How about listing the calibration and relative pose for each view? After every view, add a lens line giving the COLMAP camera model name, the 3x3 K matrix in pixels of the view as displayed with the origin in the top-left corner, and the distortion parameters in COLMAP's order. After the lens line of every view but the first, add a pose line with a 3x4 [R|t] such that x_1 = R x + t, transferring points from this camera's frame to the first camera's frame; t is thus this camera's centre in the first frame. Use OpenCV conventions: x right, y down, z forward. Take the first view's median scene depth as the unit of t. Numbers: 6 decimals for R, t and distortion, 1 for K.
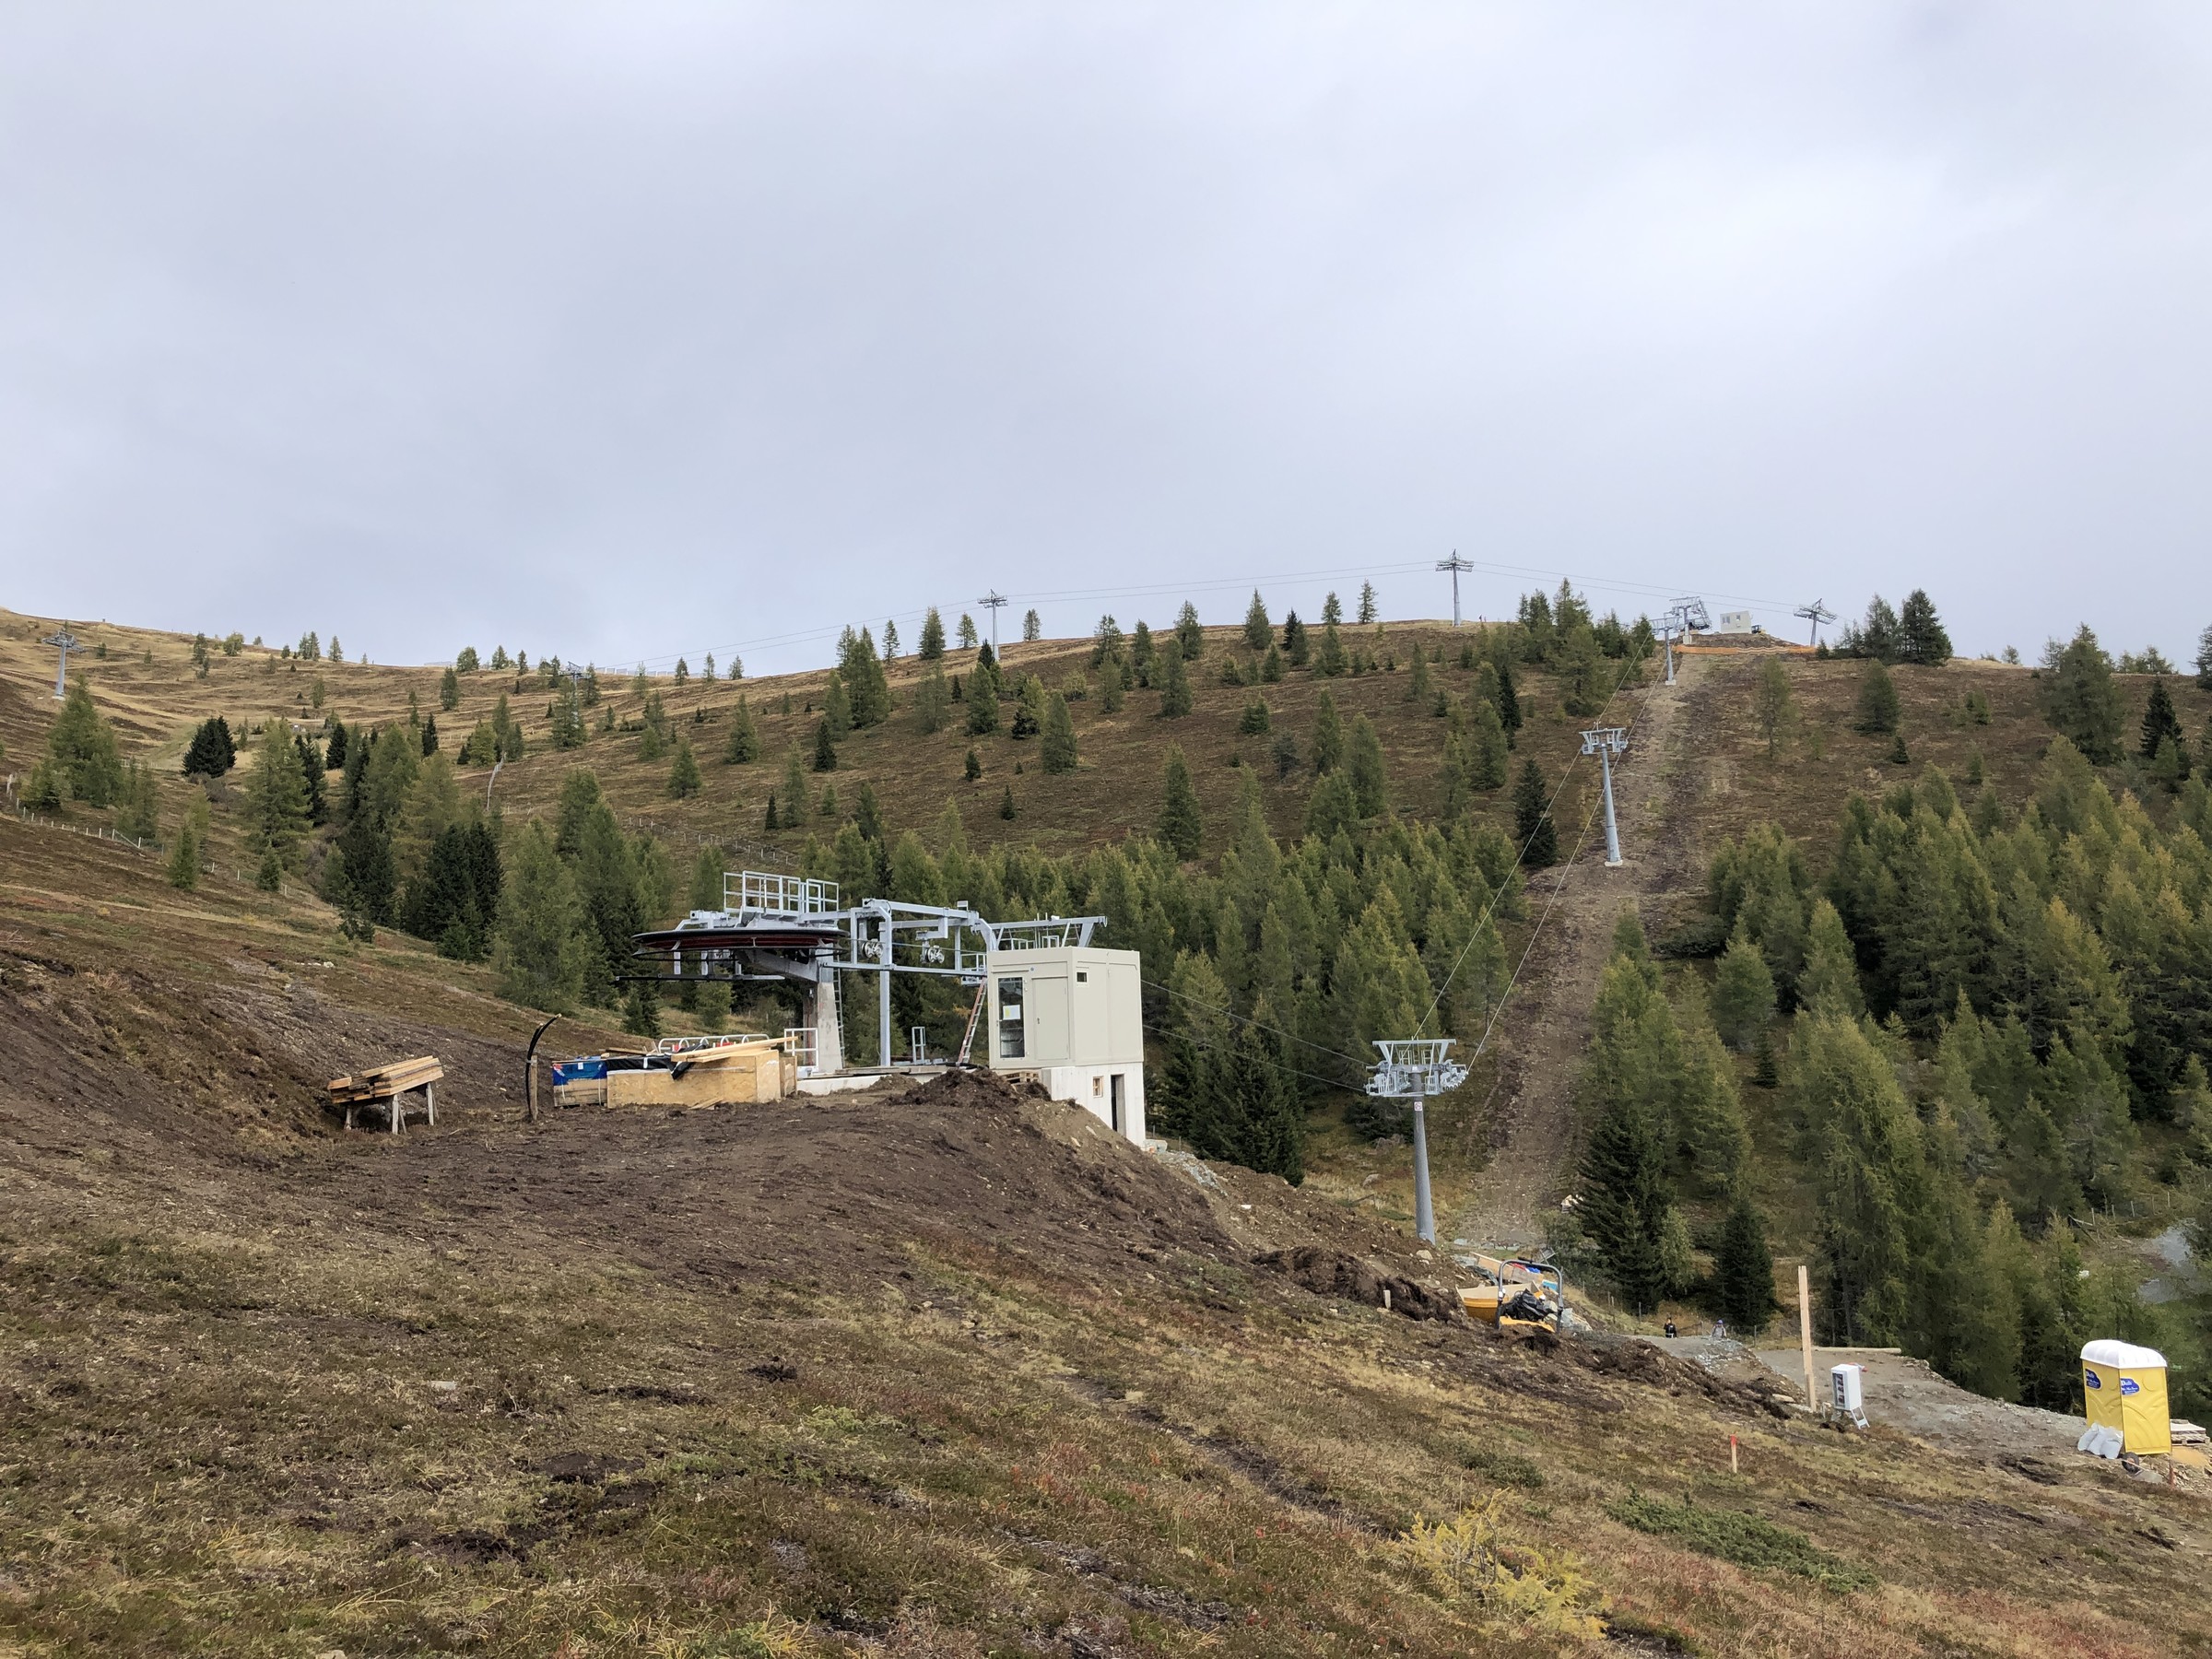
lens RADIAL K [[1805.5, 0, 1108.9], [0, 1805.5, 827.3], [0, 0, 1]] dist [0.063545, -0.111524]
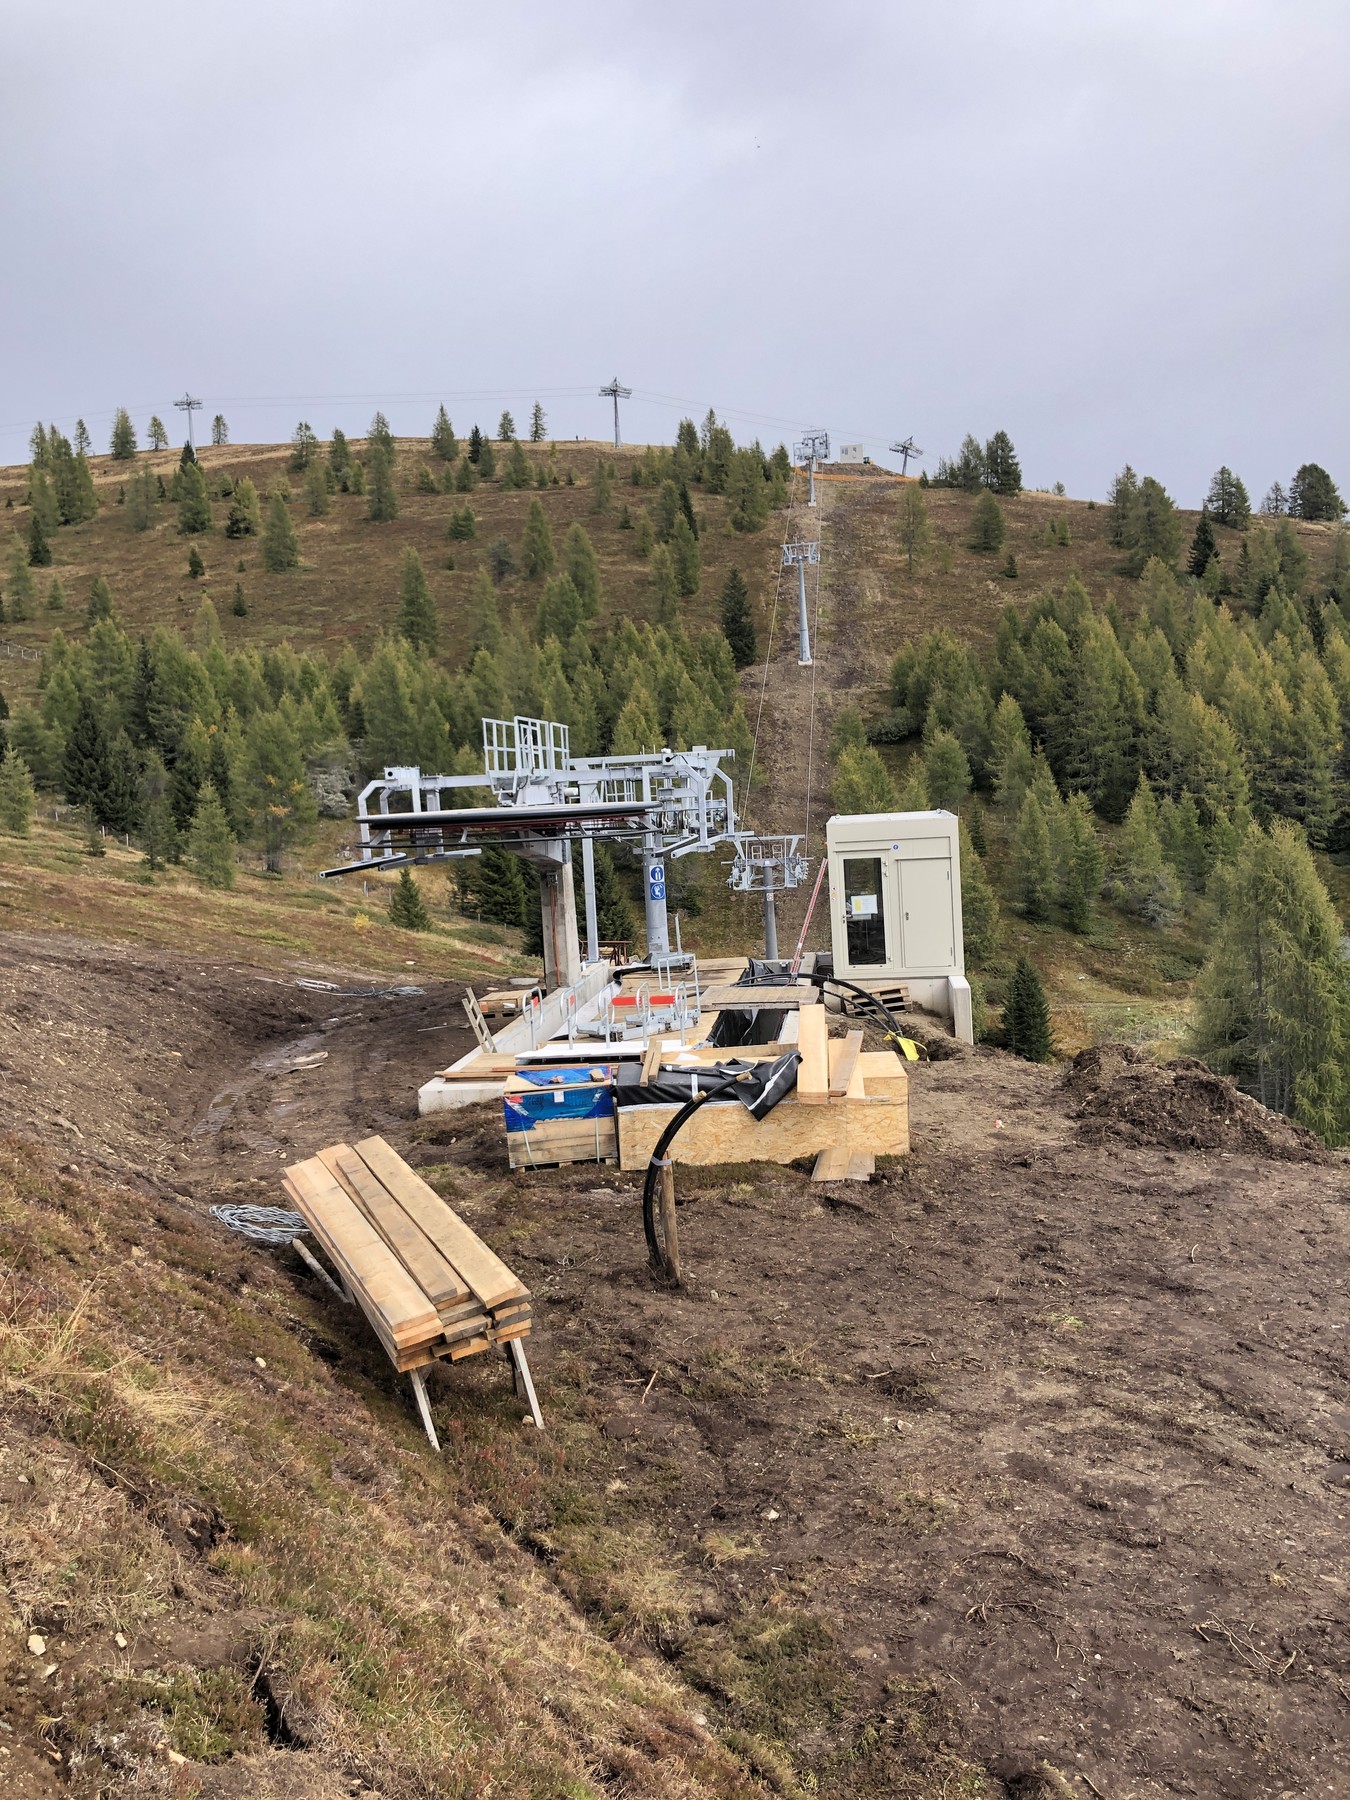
lens RADIAL K [[1469.2, 0, 657.7], [0, 1469.2, 911.1], [0, 0, 1]] dist [0.063545, -0.111524]
pose [[0.964878, -0.040872, 0.259500, -0.049613], [-0.009536, 0.981722, 0.190080, -0.001620], [-0.262526, -0.185879, 0.946852, 0.074880]]
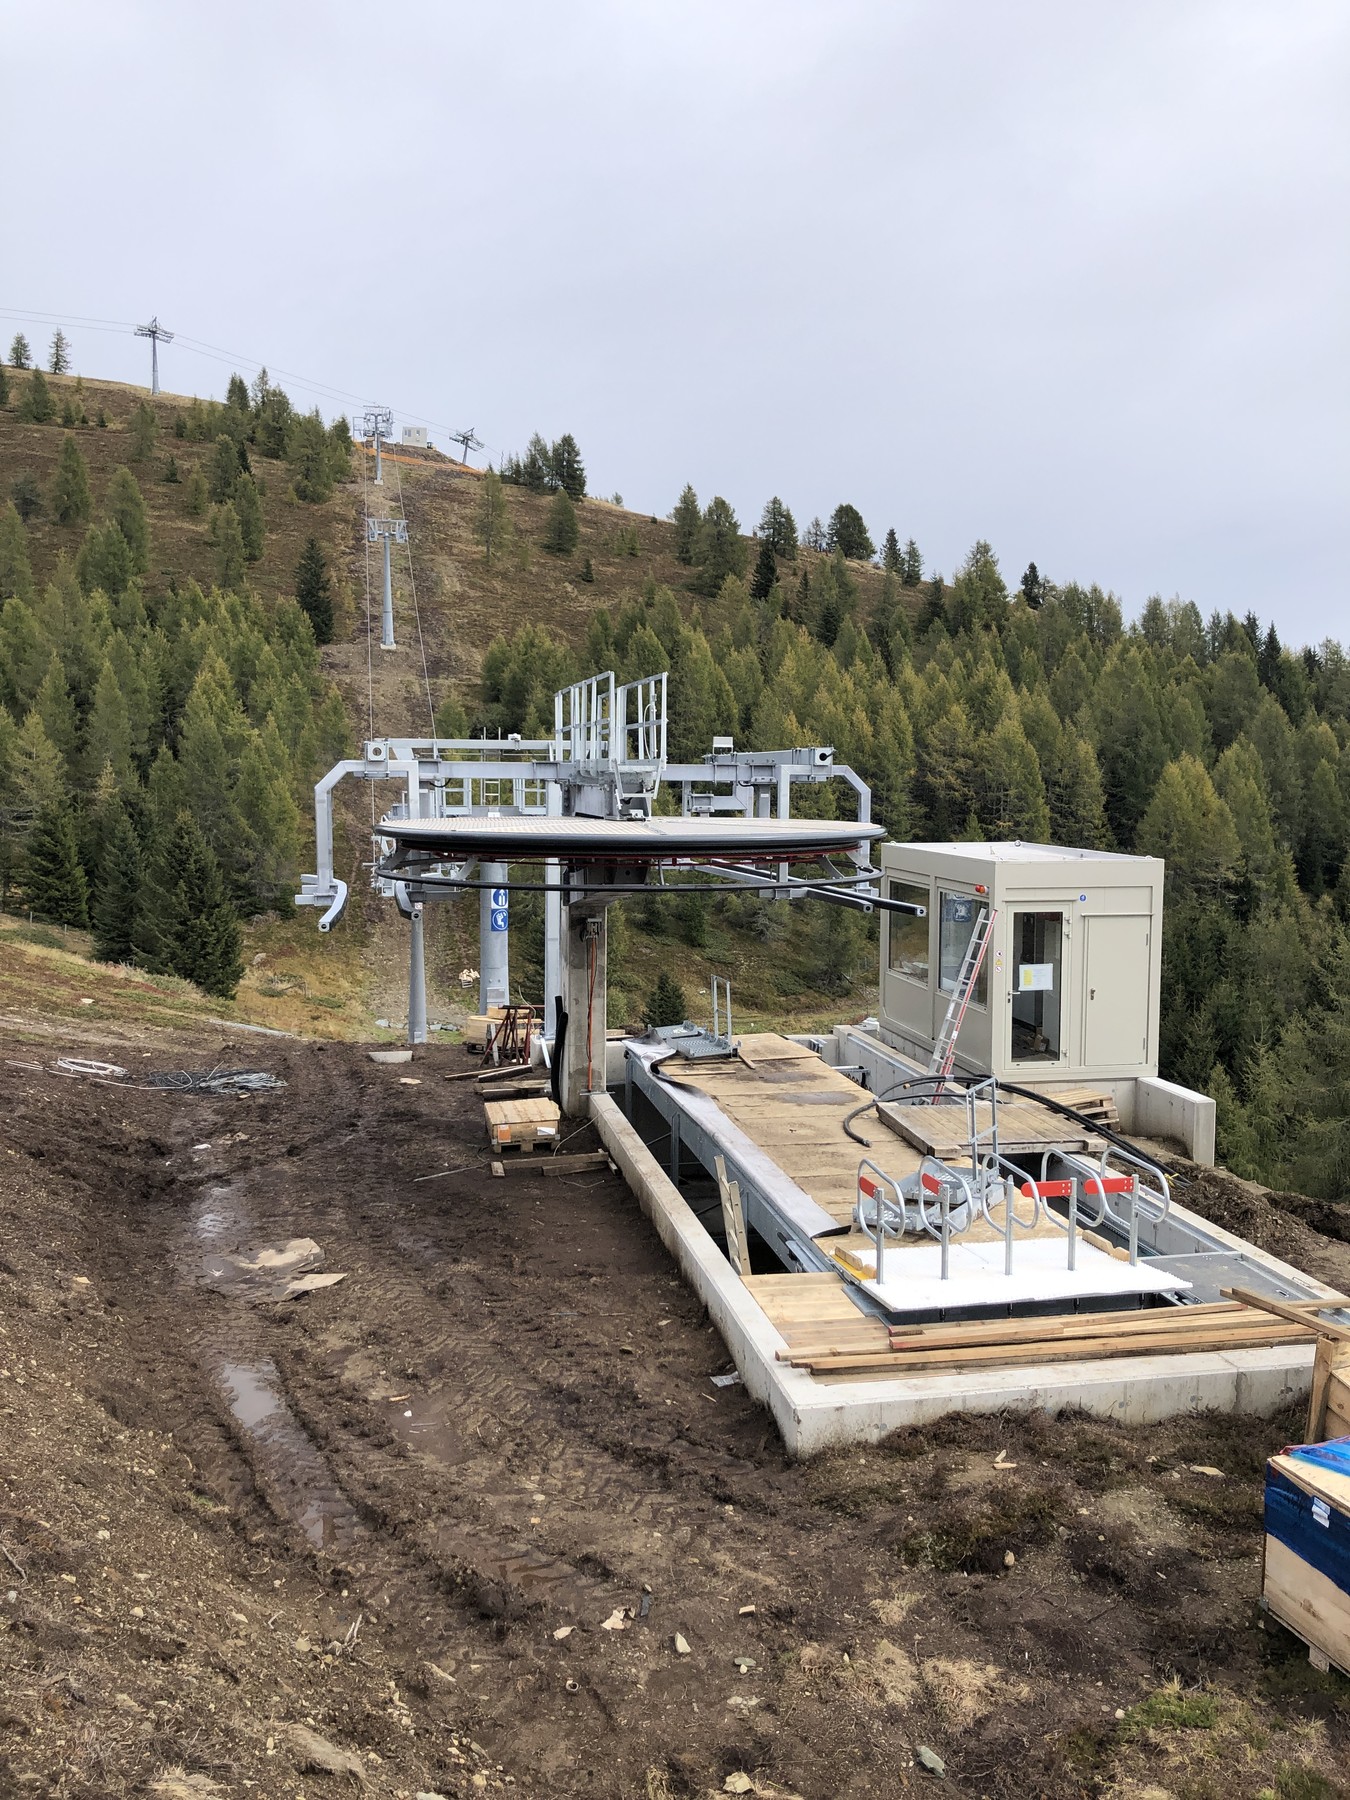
lens RADIAL K [[1469.2, 0, 682.5], [0, 1469.2, 890.6], [0, 0, 1]] dist [0.063545, -0.111524]
pose [[0.820208, -0.009405, 0.571988, -0.064910], [-0.100475, 0.981954, 0.160224, 0.003069], [-0.563173, -0.188888, 0.804461, 0.119349]]
